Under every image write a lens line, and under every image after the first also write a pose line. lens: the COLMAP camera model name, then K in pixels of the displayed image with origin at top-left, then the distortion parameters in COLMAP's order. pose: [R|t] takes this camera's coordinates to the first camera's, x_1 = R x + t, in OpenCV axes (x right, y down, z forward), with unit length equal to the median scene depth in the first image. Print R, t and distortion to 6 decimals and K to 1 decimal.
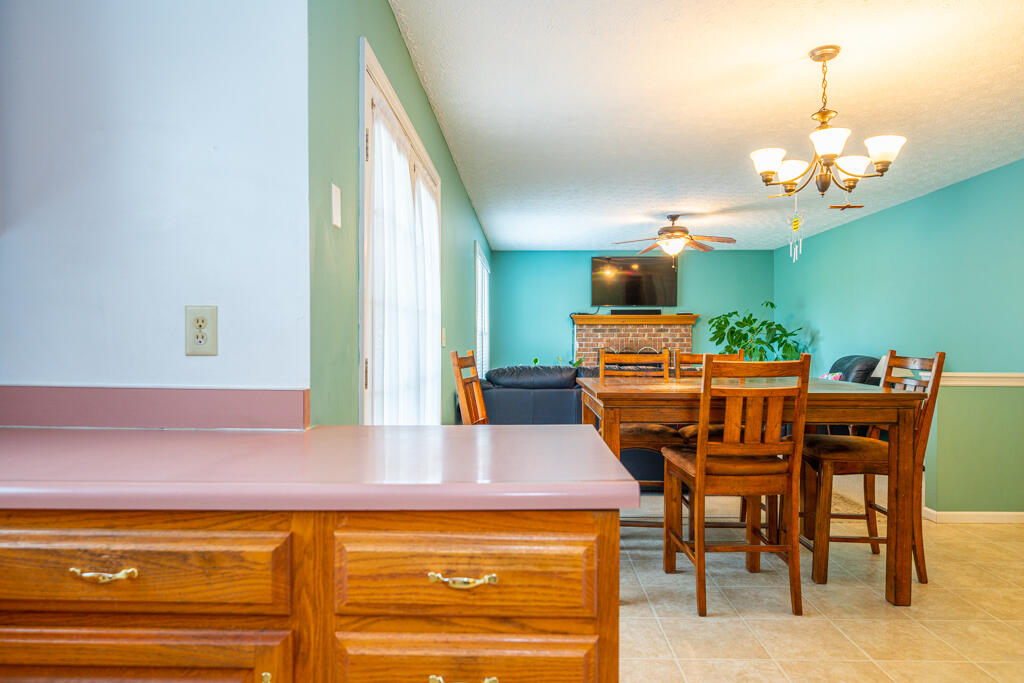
lens RADIAL K [[621.8, 0, 512.5], [0, 621.8, 340.3], [0, 0, 1]] dist [0.000442, -0.000044]
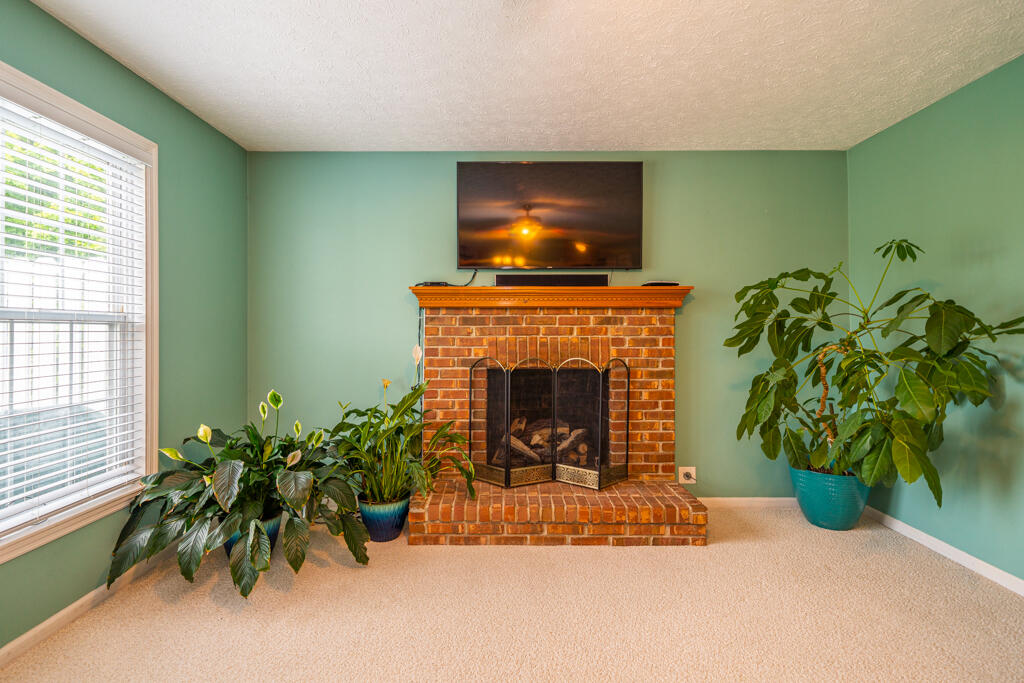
lens RADIAL K [[489.6, 0, 503.1], [0, 489.6, 326.2], [0, 0, 1]] dist [0.000566, -0.000005]
pose [[0.999939, 0.001349, 0.010922, 0.157520], [-0.001211, 0.999918, -0.012712, -0.007253], [-0.010938, 0.012698, 0.999860, 0.639408]]
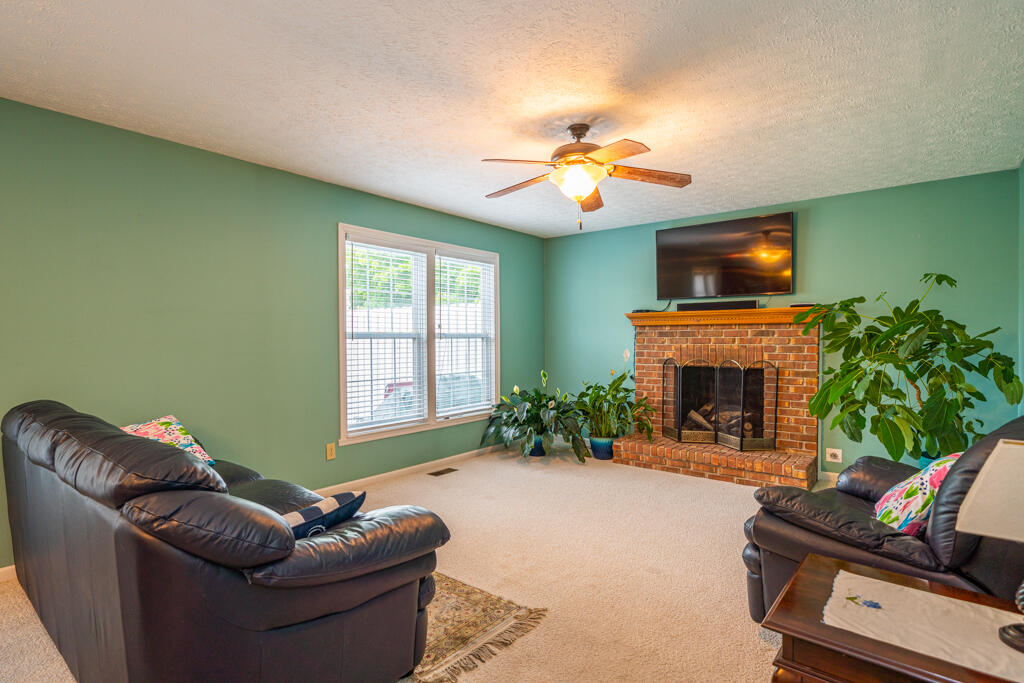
lens RADIAL K [[503.1, 0, 510.7], [0, 503.1, 342.2], [0, 0, 1]] dist [-0.000638, -0.000276]
pose [[0.792028, 0.003235, -0.610476, 0.347657], [0.001491, 0.999973, 0.007233, -0.011064], [0.610483, -0.006639, 0.792001, 0.444607]]
